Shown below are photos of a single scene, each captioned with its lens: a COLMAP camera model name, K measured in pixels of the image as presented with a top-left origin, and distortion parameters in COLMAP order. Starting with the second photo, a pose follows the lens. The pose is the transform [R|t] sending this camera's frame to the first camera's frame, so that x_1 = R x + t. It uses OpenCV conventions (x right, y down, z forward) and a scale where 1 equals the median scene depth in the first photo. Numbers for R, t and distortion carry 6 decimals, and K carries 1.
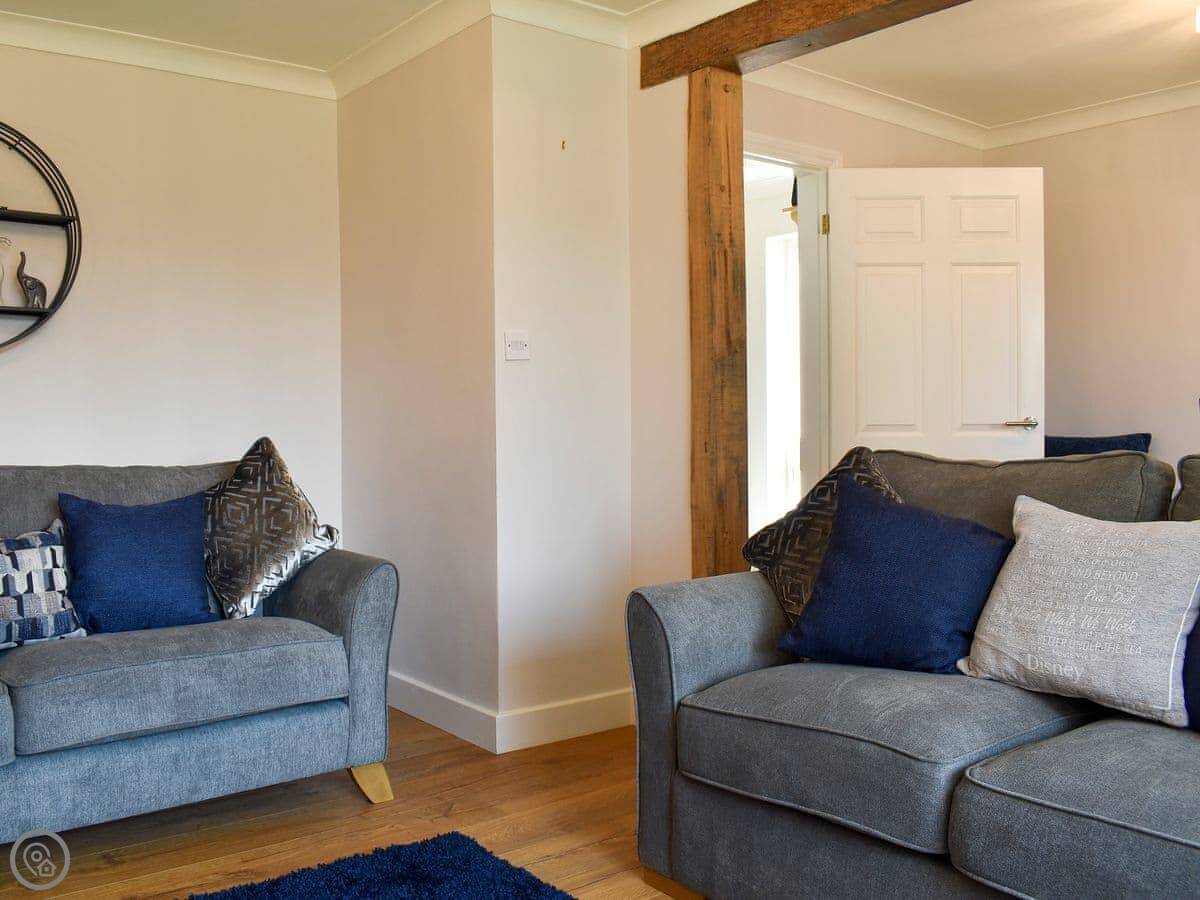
lens RADIAL K [[1063.5, 0, 664.1], [0, 1063.5, 446.2], [0, 0, 1]] dist [-0.096040, 0.008719]
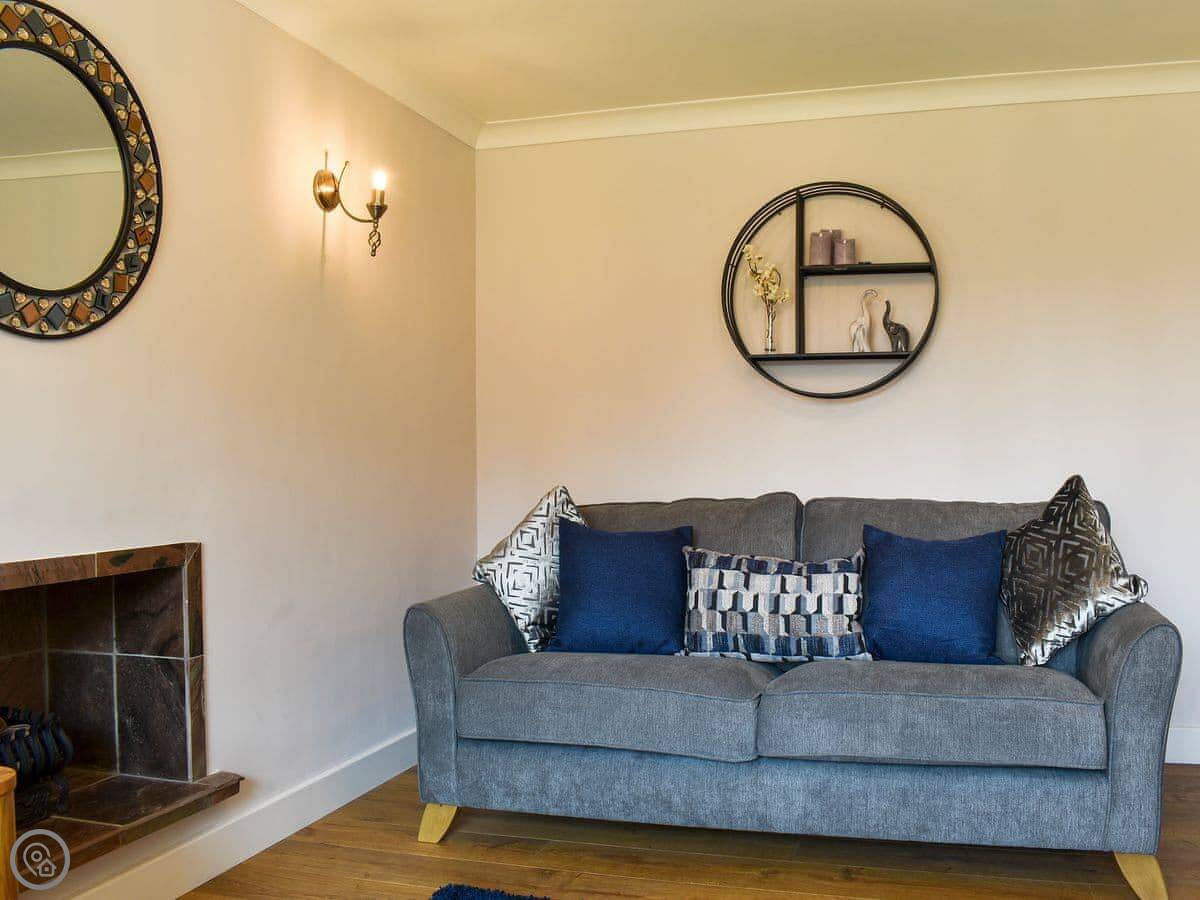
lens RADIAL K [[1096.9, 0, 600.0], [0, 1096.9, 450.0], [0, 0, 1]] dist [-0.102012, 0.004644]
pose [[0.543556, -0.004424, -0.839361, 0.221301], [-0.020175, 0.999628, -0.018334, -0.005702], [0.839130, 0.026900, 0.543265, 0.152935]]
